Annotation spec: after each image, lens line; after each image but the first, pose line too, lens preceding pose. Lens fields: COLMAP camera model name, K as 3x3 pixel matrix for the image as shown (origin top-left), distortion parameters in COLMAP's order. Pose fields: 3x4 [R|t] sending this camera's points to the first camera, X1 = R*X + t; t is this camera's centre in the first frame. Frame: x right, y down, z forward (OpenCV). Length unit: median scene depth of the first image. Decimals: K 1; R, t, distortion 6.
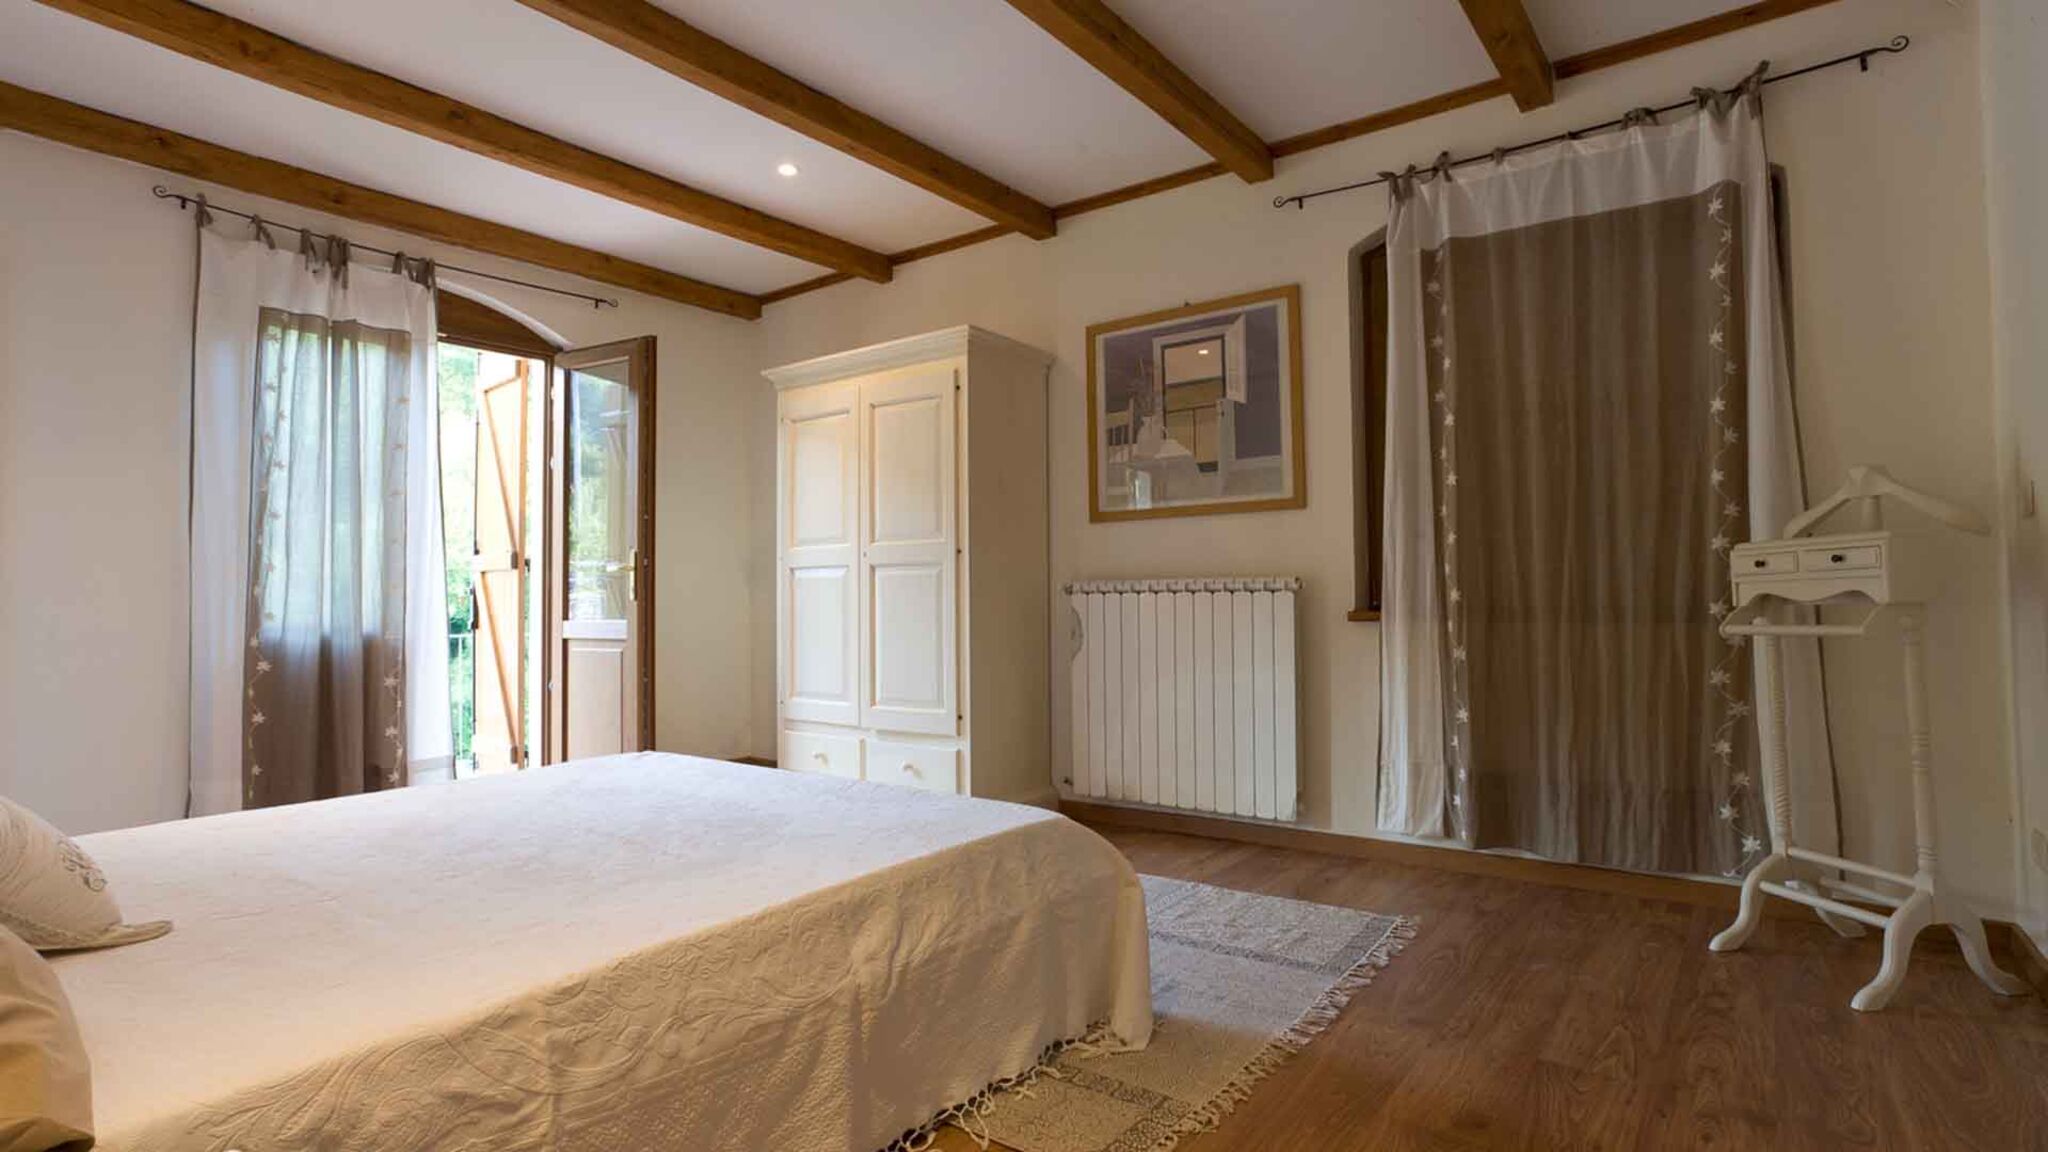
lens RADIAL K [[995.5, 0, 1027.1], [0, 995.5, 570.7], [0, 0, 1]] dist [-0.001106, -0.000031]
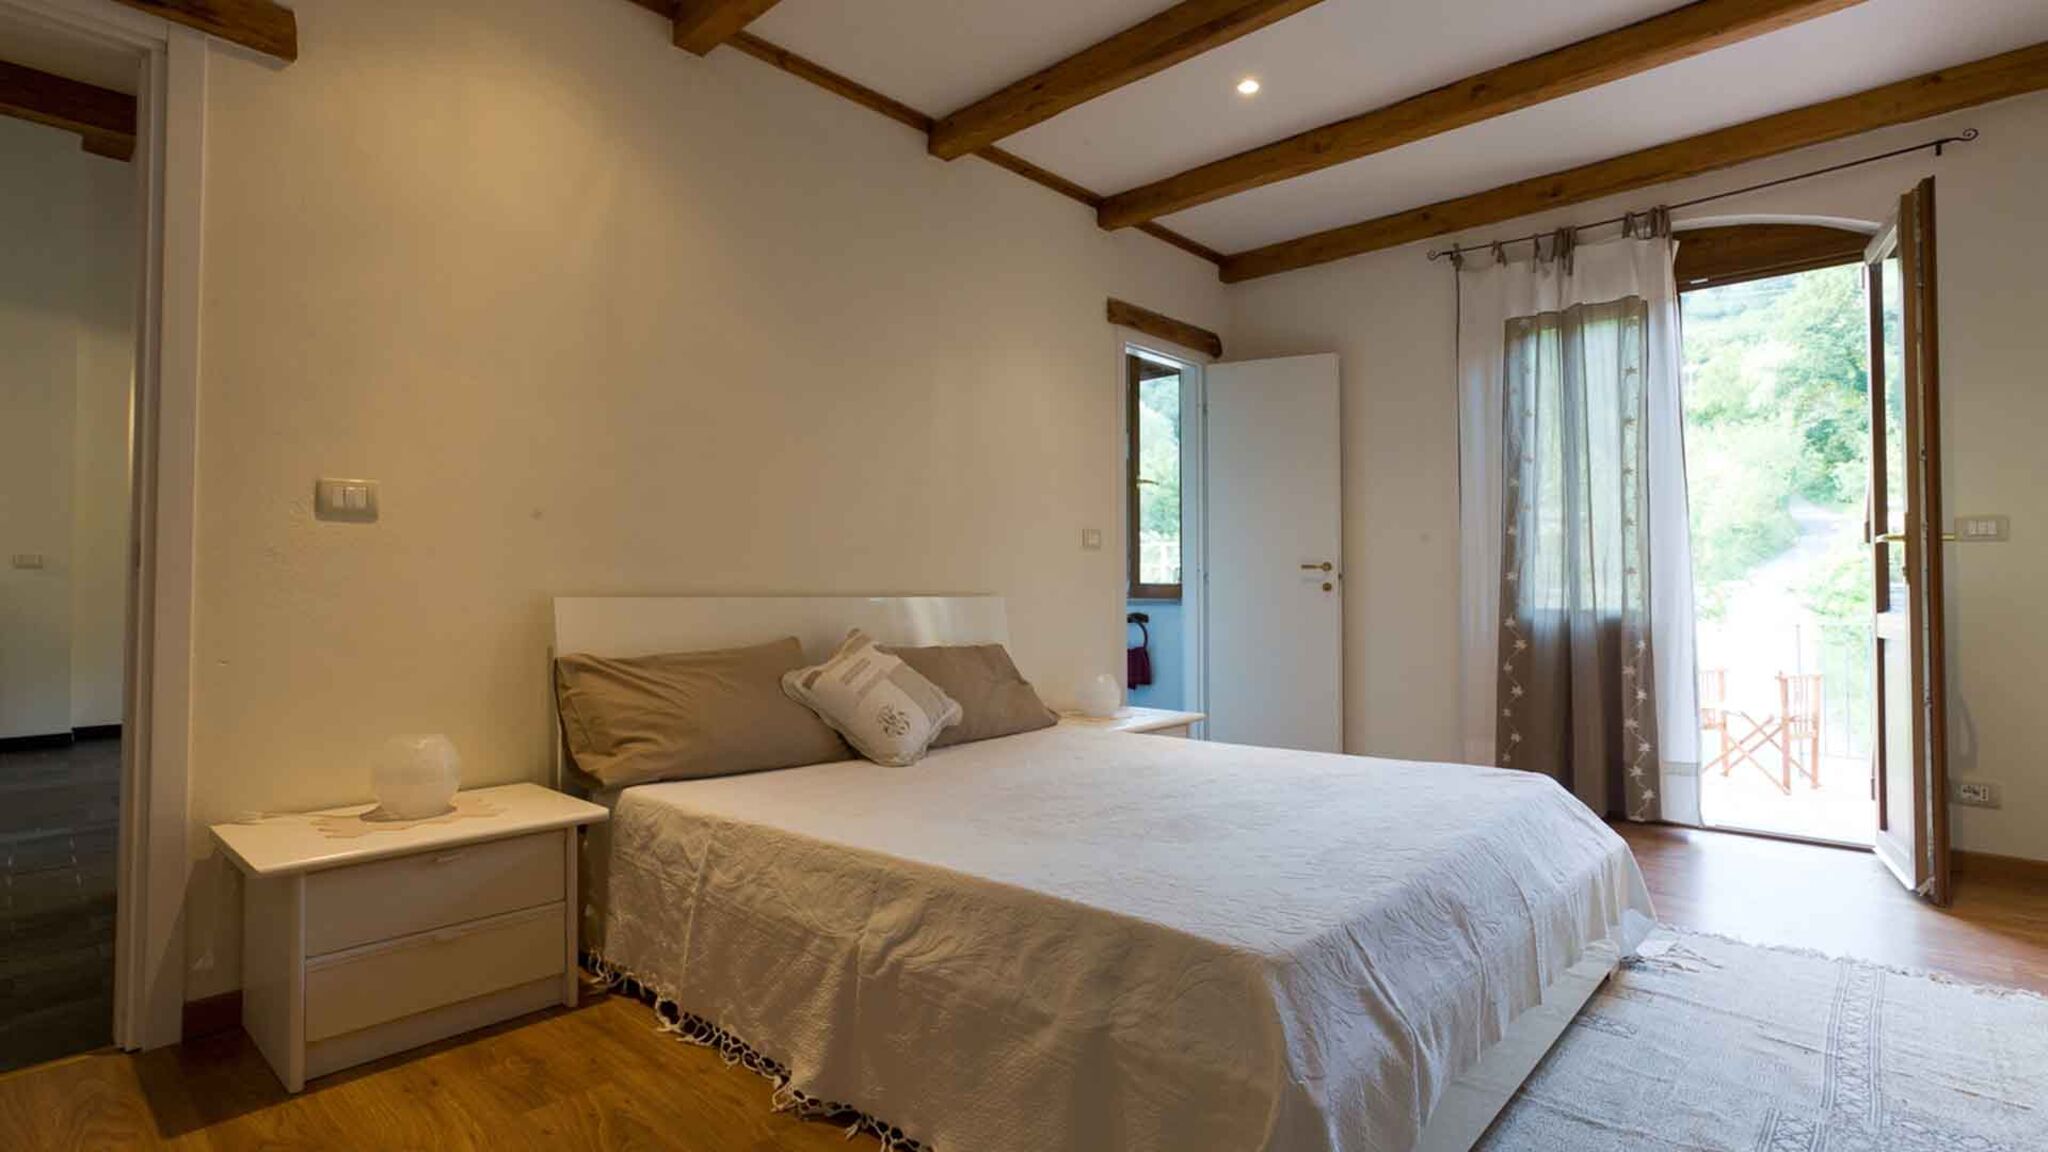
lens RADIAL K [[995.5, 0, 1026.5], [0, 995.5, 577.7], [0, 0, 1]] dist [-0.001106, -0.000031]
pose [[-0.091543, -0.003915, -0.995793, 0.388606], [0.030978, 0.999497, -0.006777, 0.012911], [0.995319, -0.031469, -0.091376, 0.563534]]
